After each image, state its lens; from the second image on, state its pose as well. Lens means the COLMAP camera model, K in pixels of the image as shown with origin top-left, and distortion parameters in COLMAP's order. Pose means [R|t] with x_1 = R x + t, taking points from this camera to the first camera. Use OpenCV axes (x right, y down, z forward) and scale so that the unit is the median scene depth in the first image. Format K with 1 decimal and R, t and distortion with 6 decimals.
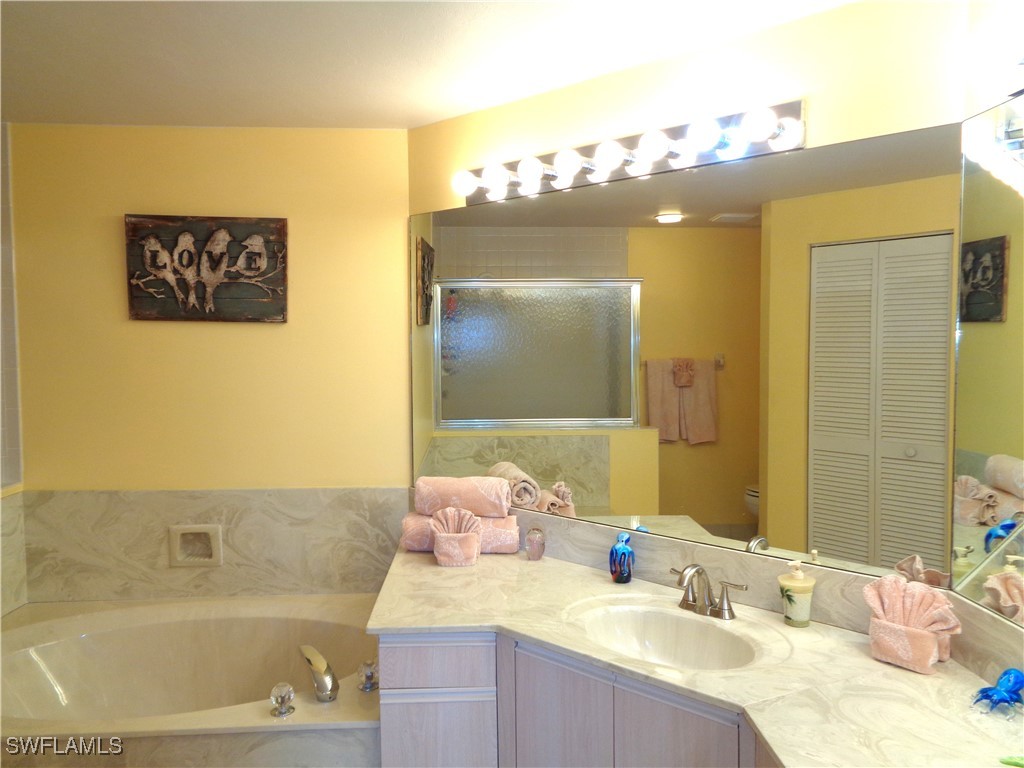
lens RADIAL K [[770.2, 0, 515.1], [0, 770.2, 379.0], [0, 0, 1]] dist [0.011295, -0.005361]
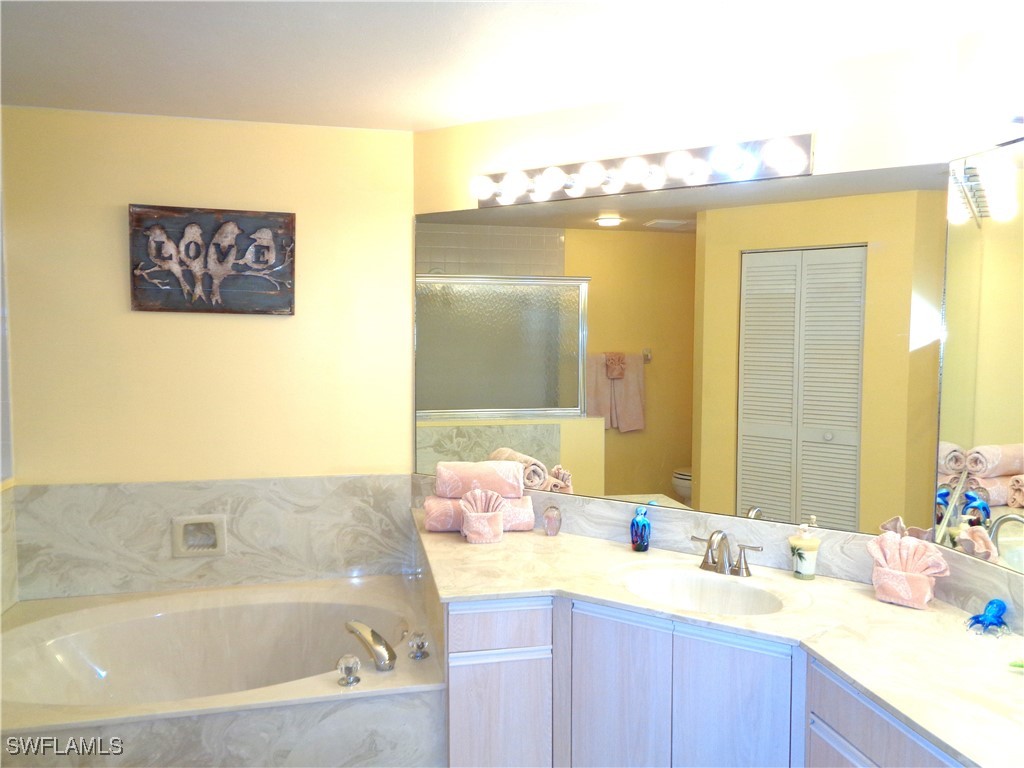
lens RADIAL K [[770.2, 0, 507.0], [0, 770.2, 384.8], [0, 0, 1]] dist [0.011295, -0.005361]
pose [[0.986291, -0.001489, 0.165007, -0.189634], [-0.000996, 0.999887, 0.014981, 0.003388], [-0.165011, -0.014940, 0.986179, -0.058841]]
